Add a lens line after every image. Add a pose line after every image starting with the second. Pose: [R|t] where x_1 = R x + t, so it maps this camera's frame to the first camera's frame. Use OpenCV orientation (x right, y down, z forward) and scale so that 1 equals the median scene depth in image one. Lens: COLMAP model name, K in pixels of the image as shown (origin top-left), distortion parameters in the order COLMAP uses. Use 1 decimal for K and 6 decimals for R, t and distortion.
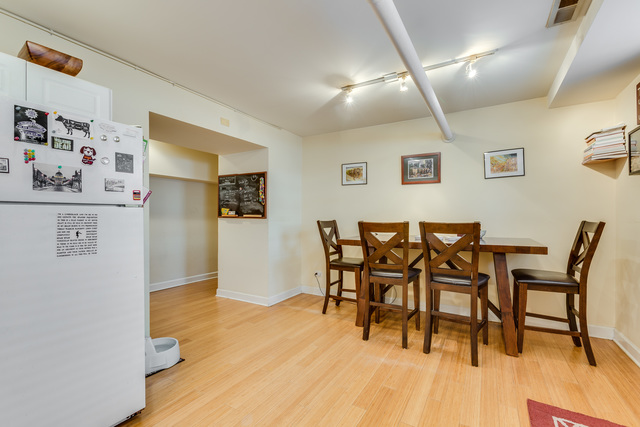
lens RADIAL K [[288.8, 0, 318.5], [0, 288.8, 212.8], [0, 0, 1]] dist [-0.001809, -0.000170]
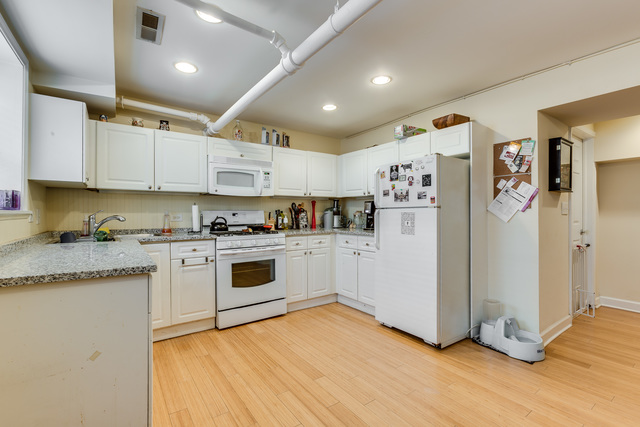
lens RADIAL K [[288.8, 0, 318.5], [0, 288.8, 212.8], [0, 0, 1]] dist [-0.001809, -0.000170]
pose [[-0.417462, -0.003659, -0.908687, 1.090201], [0.013755, 0.999852, -0.010346, 0.015635], [0.908590, -0.016818, -0.417350, 1.195099]]
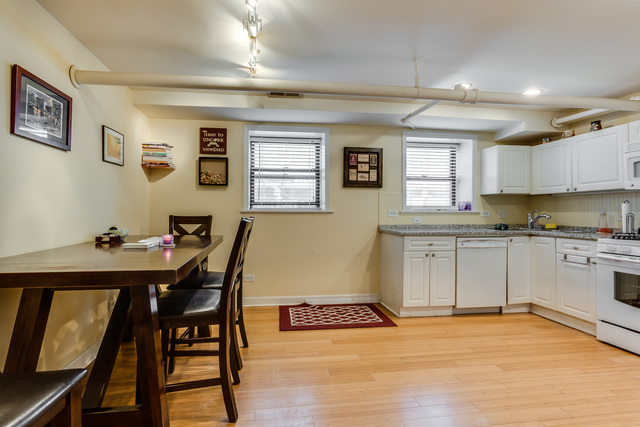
lens RADIAL K [[288.8, 0, 318.5], [0, 288.8, 212.8], [0, 0, 1]] dist [-0.001809, -0.000170]
pose [[-0.646718, -0.003185, 0.762722, -0.687994], [-0.020878, 0.999691, -0.013528, 0.056035], [-0.762443, -0.024673, -0.646585, 2.253673]]
